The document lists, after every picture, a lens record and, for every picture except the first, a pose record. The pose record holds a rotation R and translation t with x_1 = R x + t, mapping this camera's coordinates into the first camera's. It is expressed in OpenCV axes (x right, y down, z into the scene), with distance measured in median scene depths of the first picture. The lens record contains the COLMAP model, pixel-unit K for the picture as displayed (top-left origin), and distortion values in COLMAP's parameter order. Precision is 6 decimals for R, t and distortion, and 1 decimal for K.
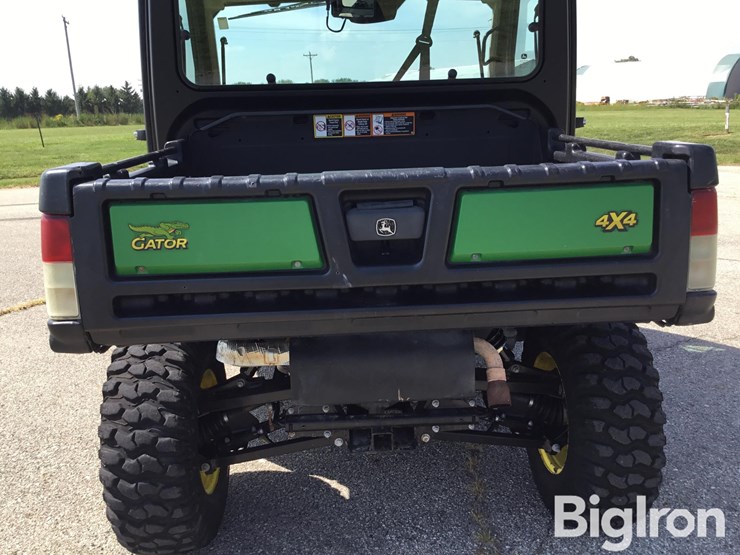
lens RADIAL K [[679.7, 0, 372.1], [0, 679.7, 274.5], [0, 0, 1]] dist [0.099354, -0.198171]
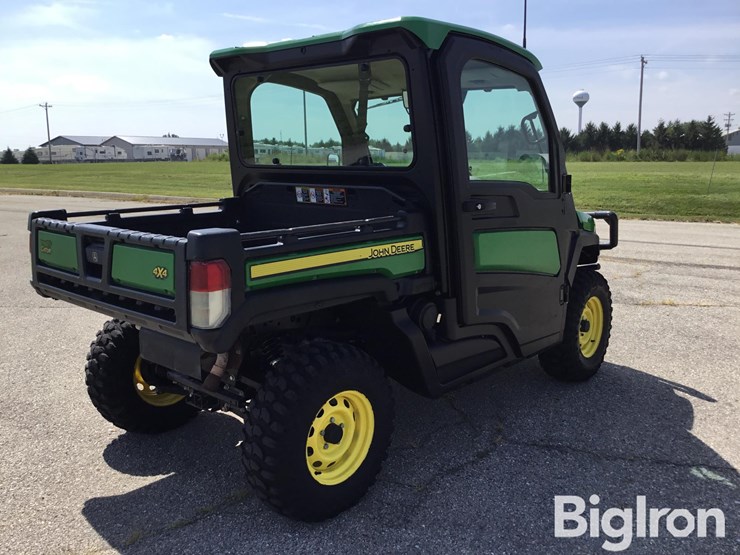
lens RADIAL K [[679.7, 0, 372.1], [0, 679.7, 274.5], [0, 0, 1]] dist [0.099354, -0.198171]
pose [[0.694675, 0.152769, -0.702914, 1.153311], [-0.184672, 0.982312, 0.030985, -0.135171], [0.695215, 0.108284, 0.710599, 0.119552]]
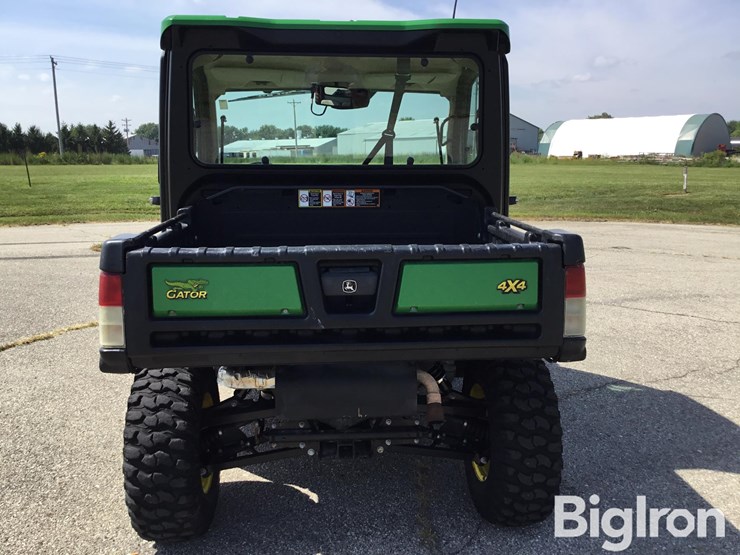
lens RADIAL K [[679.7, 0, 372.1], [0, 679.7, 274.5], [0, 0, 1]] dist [0.099354, -0.198171]
pose [[0.999185, 0.024863, 0.031789, 0.013439], [-0.022792, 0.997693, -0.063953, -0.003116], [-0.033306, 0.063176, 0.997446, -0.248140]]
